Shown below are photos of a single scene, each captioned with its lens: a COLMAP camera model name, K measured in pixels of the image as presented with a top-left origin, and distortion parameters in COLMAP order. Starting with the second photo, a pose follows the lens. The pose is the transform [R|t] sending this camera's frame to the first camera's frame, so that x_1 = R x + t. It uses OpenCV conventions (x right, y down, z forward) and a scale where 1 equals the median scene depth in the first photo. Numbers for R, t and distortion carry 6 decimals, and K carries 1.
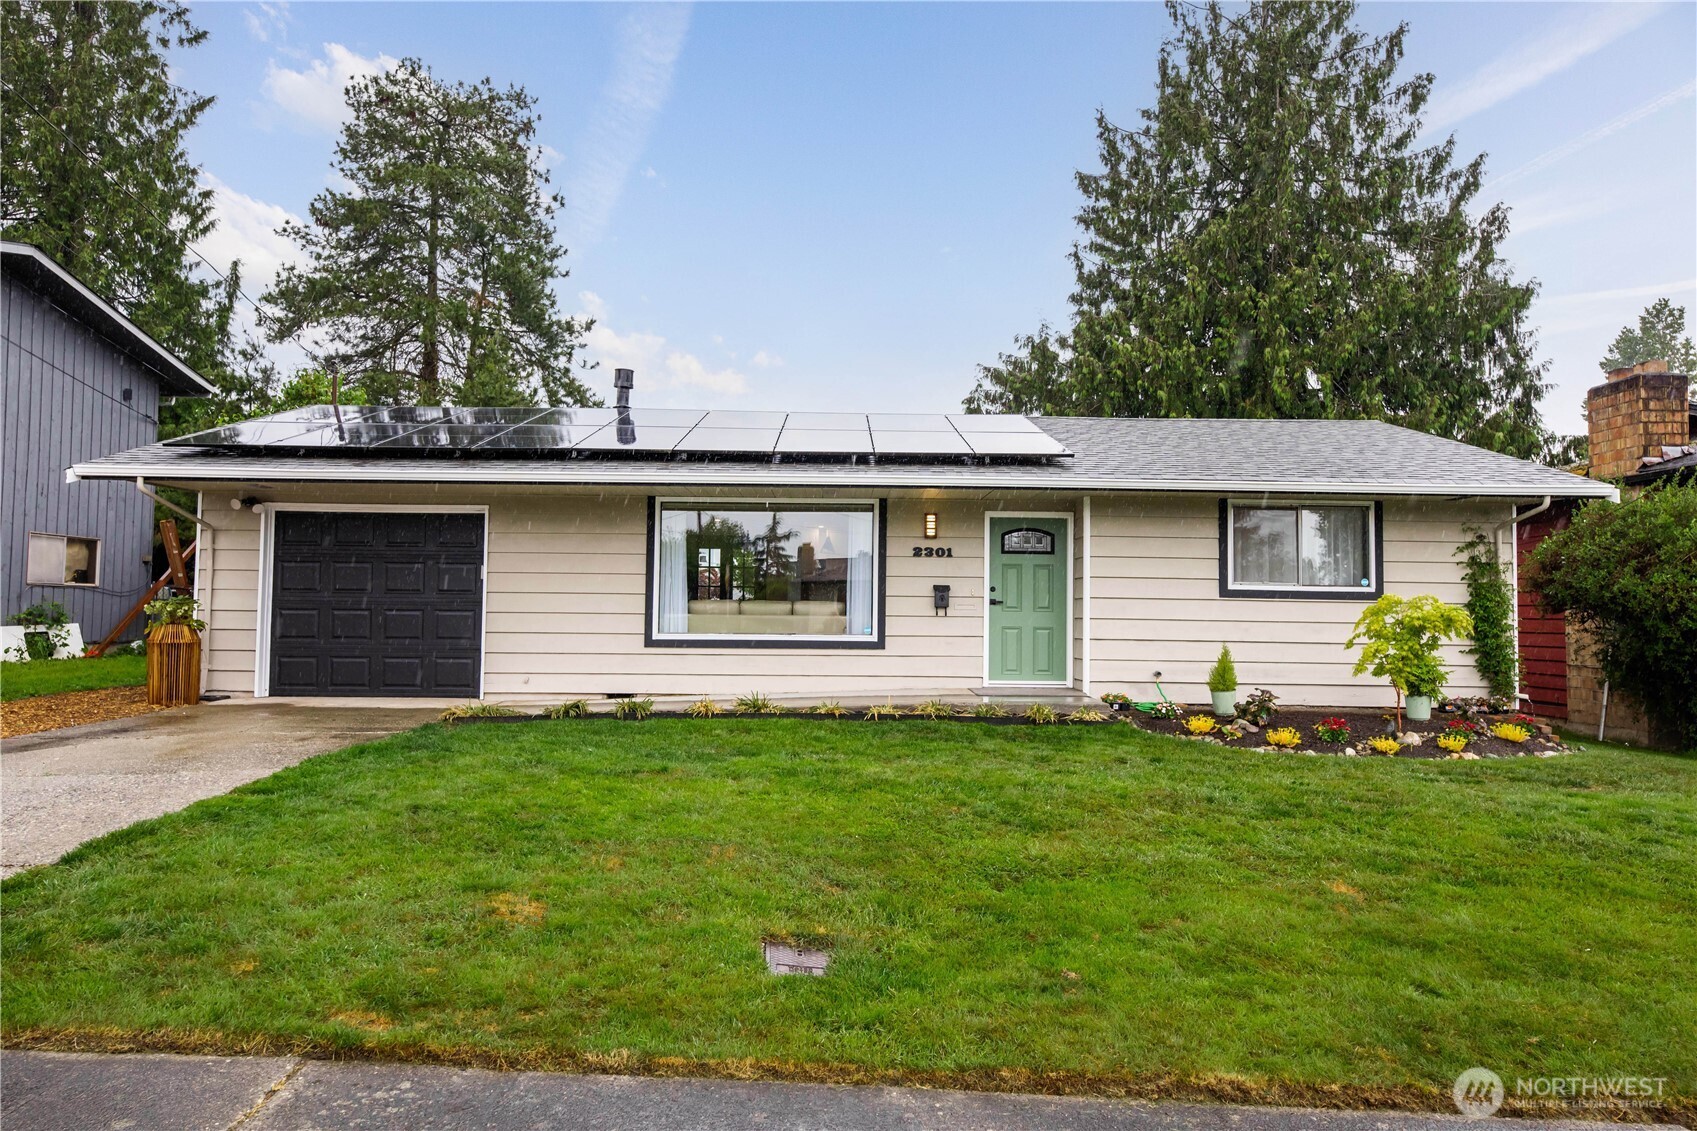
lens RADIAL K [[1121.3, 0, 844.8], [0, 1121.3, 557.7], [0, 0, 1]] dist [-0.000107, -0.000155]
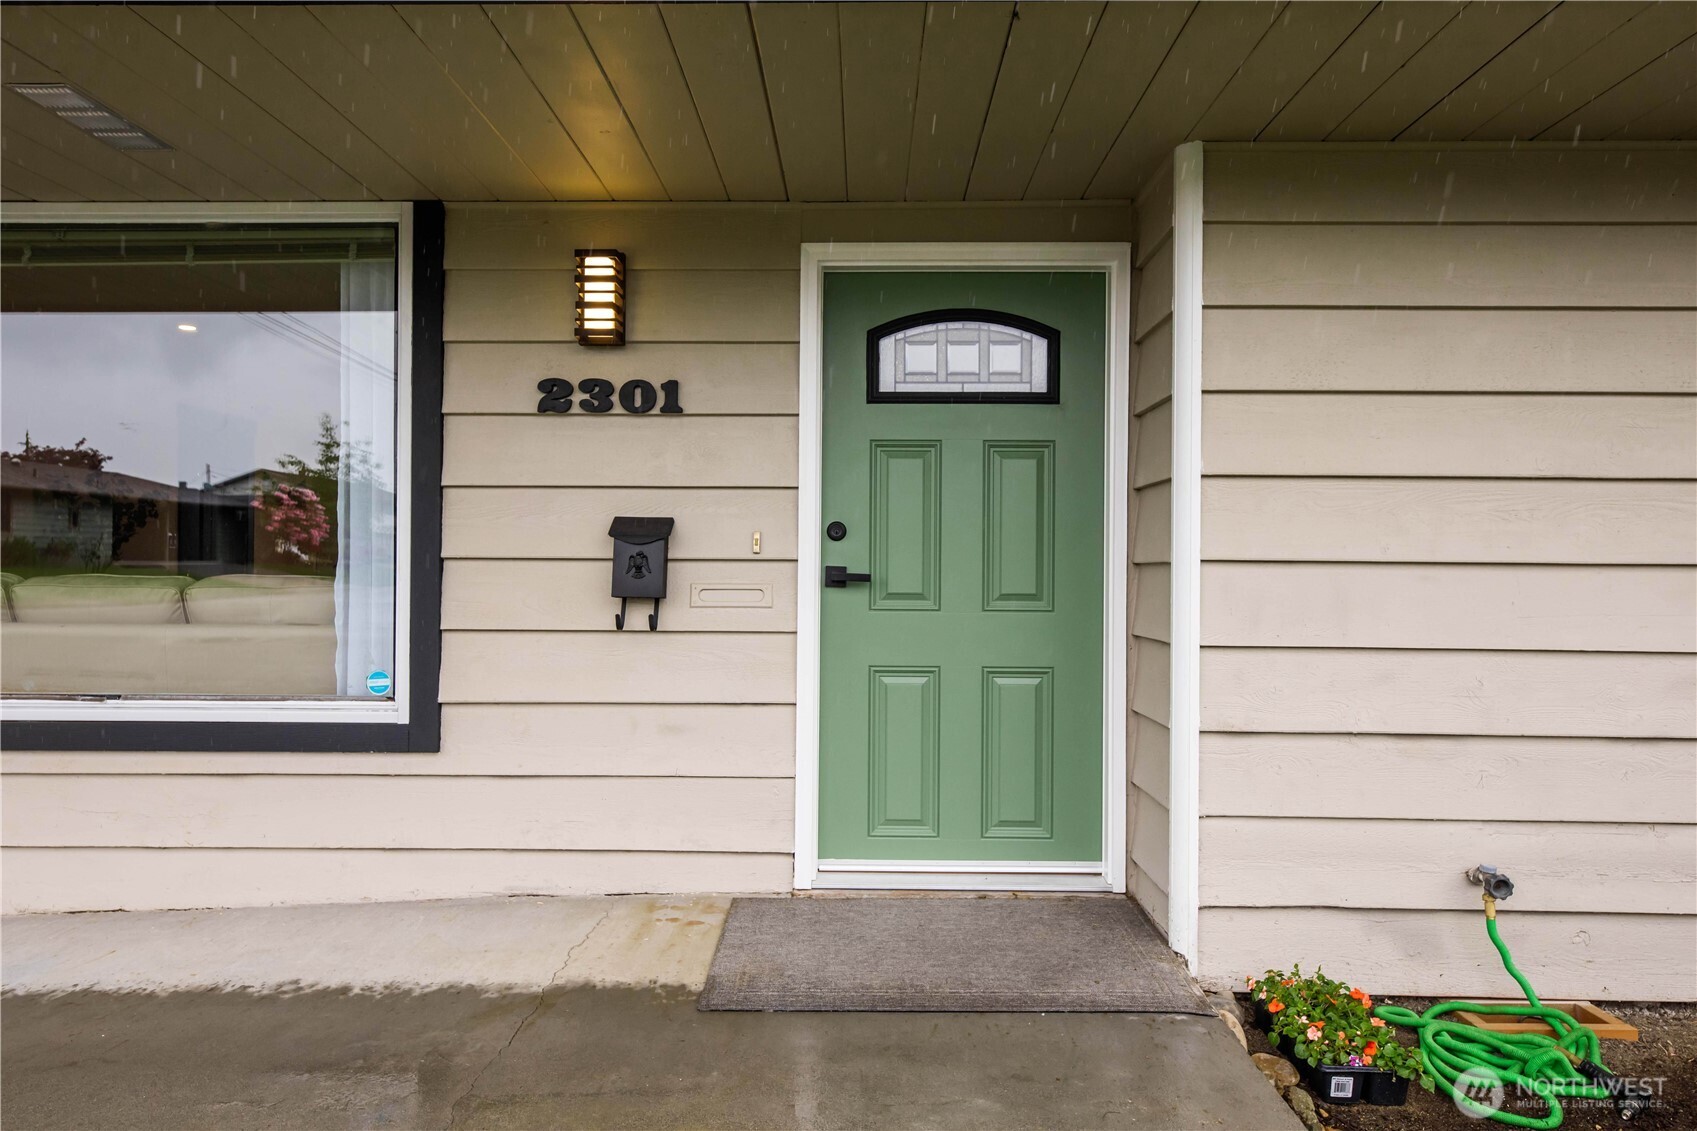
lens RADIAL K [[1121.3, 0, 850.6], [0, 1121.3, 575.9], [0, 0, 1]] dist [-0.000107, -0.000155]
pose [[0.999755, -0.007469, -0.020842, 0.142145], [0.008548, 0.998602, 0.052170, 0.024813], [0.020423, -0.052335, 0.998421, 0.727044]]
